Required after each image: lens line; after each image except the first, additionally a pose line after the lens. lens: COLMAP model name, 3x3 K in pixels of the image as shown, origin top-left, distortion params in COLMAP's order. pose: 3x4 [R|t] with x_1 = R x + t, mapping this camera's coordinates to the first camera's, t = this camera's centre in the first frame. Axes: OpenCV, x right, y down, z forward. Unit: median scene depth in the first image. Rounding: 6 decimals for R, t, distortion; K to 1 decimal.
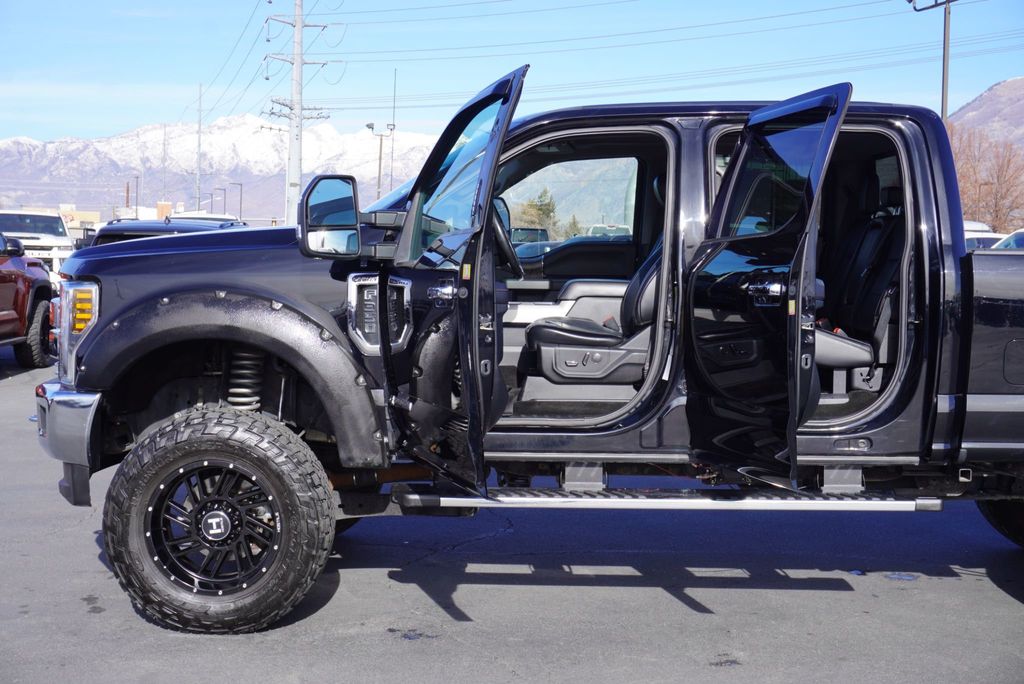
lens RADIAL K [[1453.3, 0, 485.4], [0, 1453.3, 338.9], [0, 0, 1]] dist [-0.019552, 0.063139]
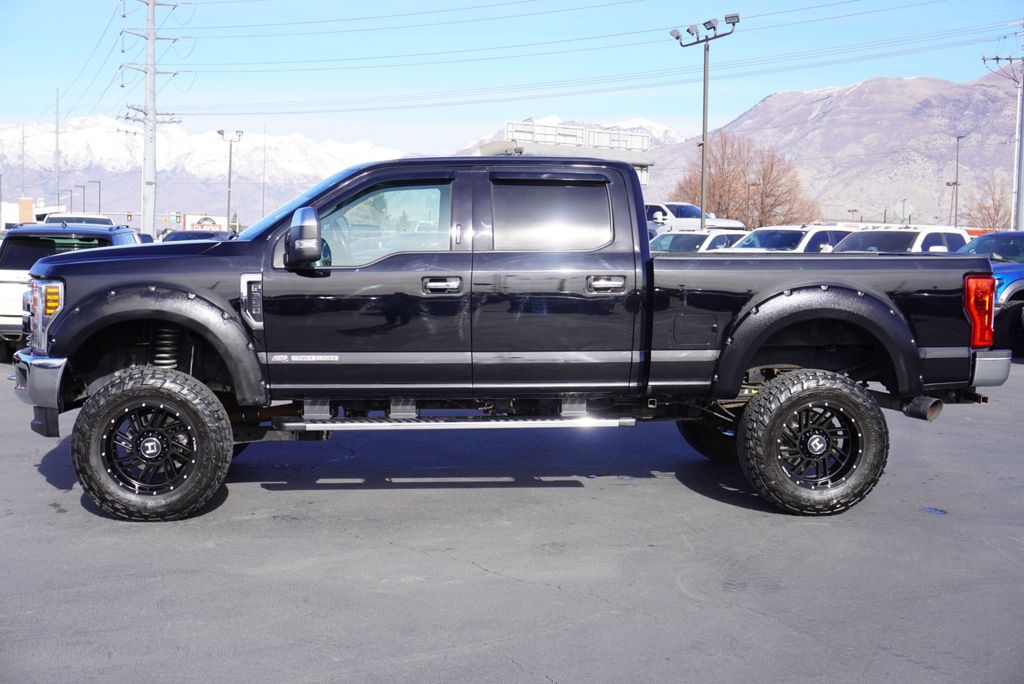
lens RADIAL K [[1294.6, 0, 500.7], [0, 1294.6, 343.4], [0, 0, 1]] dist [0.003521, 0.028059]
pose [[0.990922, -0.012584, 0.133849, -0.010298], [0.010187, 0.999775, 0.018581, 0.003498], [-0.134053, -0.017049, 0.990828, -0.332219]]
